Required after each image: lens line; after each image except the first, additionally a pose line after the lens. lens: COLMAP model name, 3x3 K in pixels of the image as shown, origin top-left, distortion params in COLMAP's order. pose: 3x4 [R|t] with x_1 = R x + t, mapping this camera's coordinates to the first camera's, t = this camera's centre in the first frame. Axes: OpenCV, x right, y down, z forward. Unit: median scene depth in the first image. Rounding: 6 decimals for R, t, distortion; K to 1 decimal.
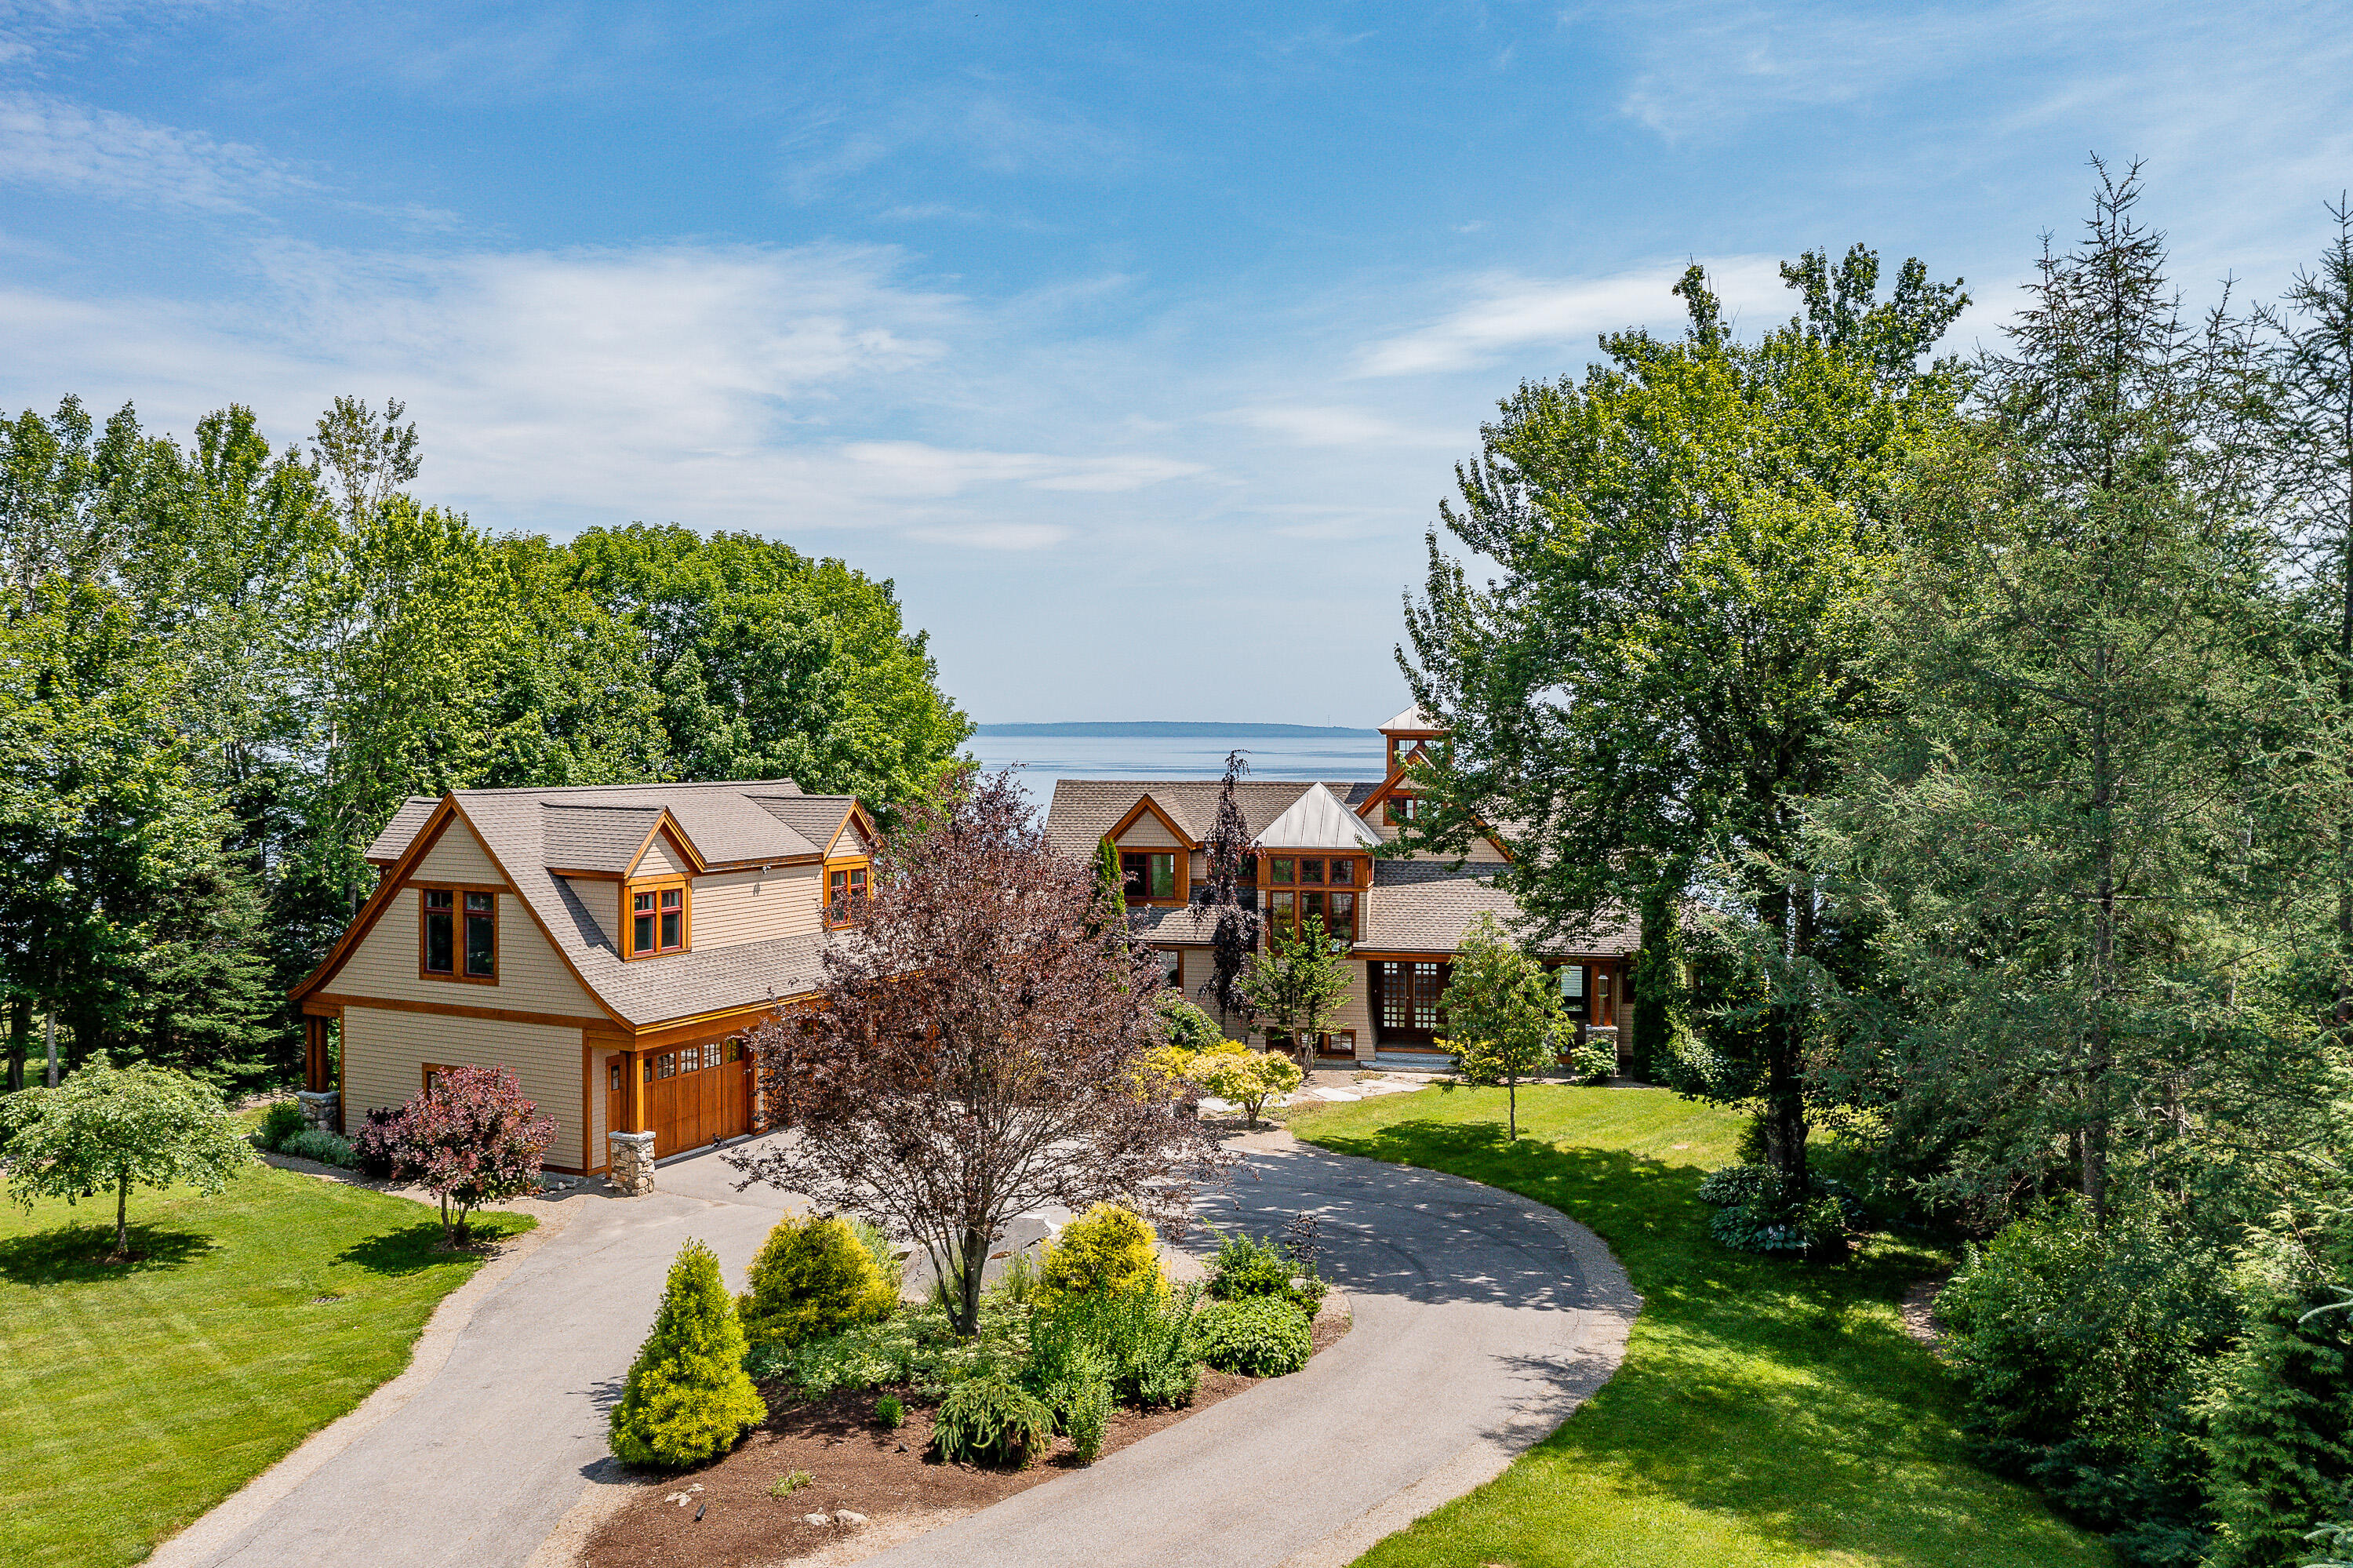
lens RADIAL K [[1863.3, 0, 1176.5], [0, 1863.3, 784.0], [0, 0, 1]] dist [-0.014014, 0.007334]
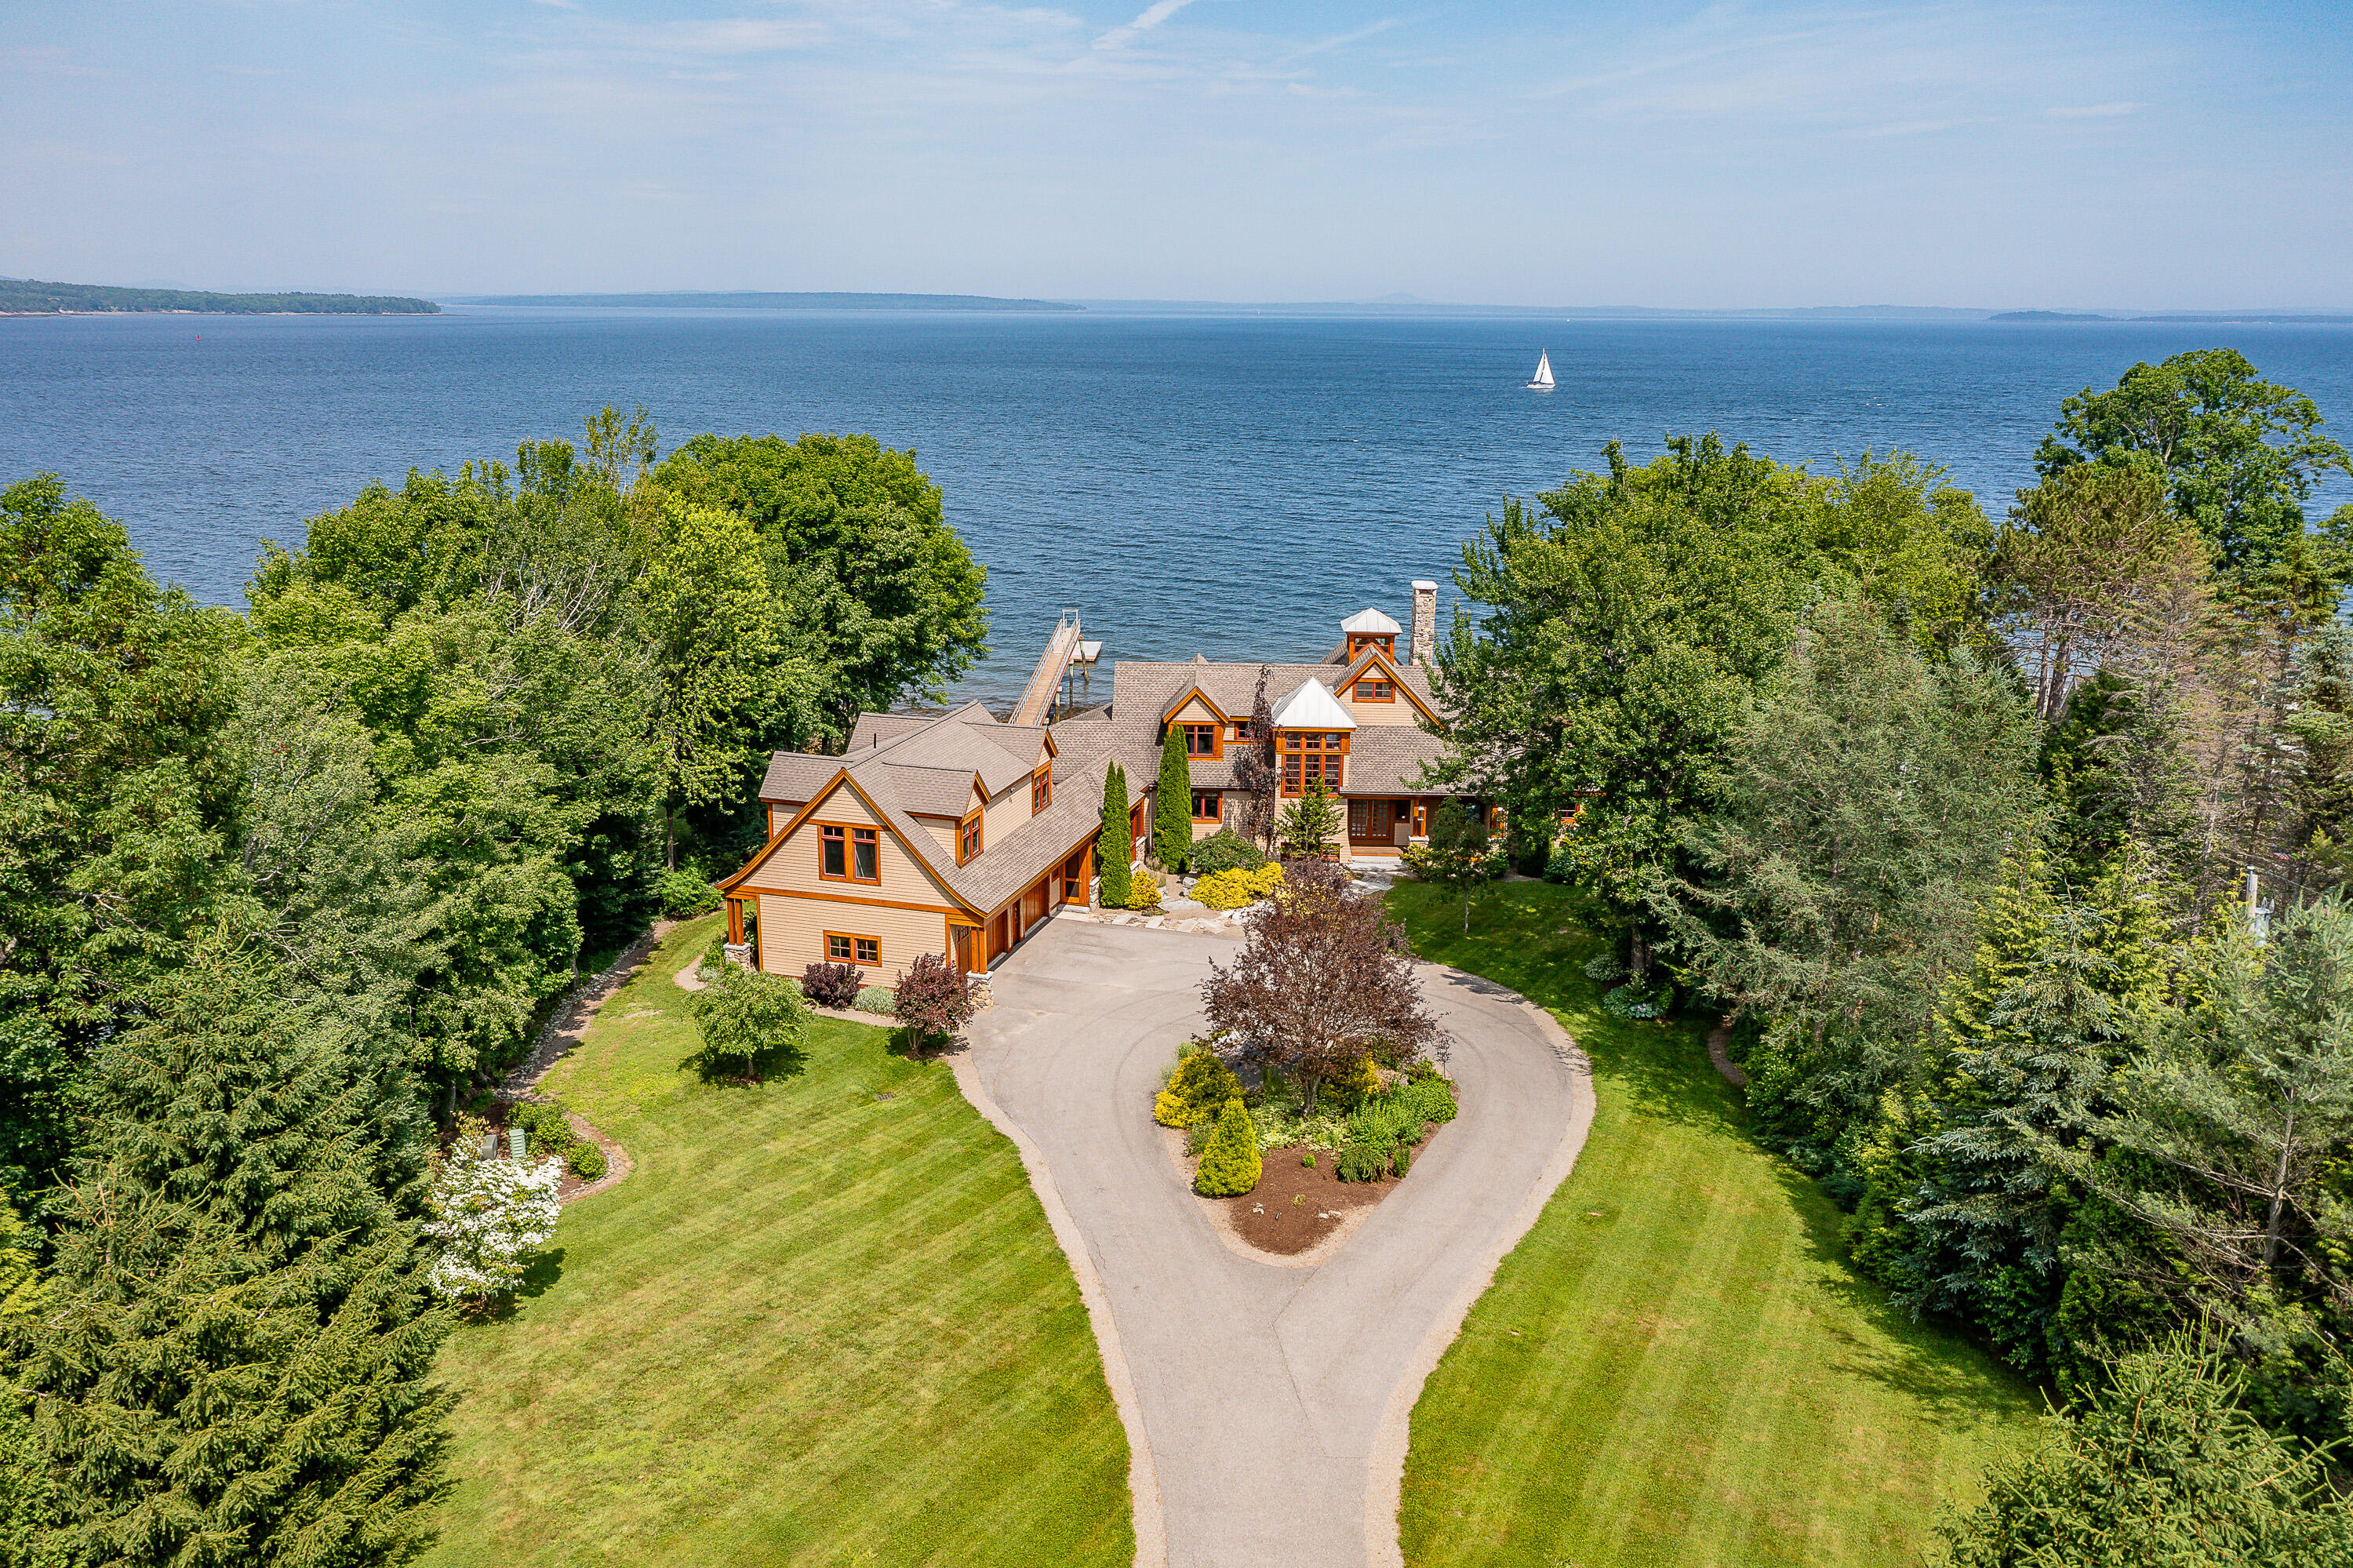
lens RADIAL K [[1863.3, 0, 1176.5], [0, 1863.3, 784.0], [0, 0, 1]] dist [-0.014014, 0.007334]
pose [[0.985483, -0.036593, 0.165784, -0.302489], [-0.002360, 0.973449, 0.228893, -0.278116], [-0.169759, -0.225962, 0.959231, -0.458236]]
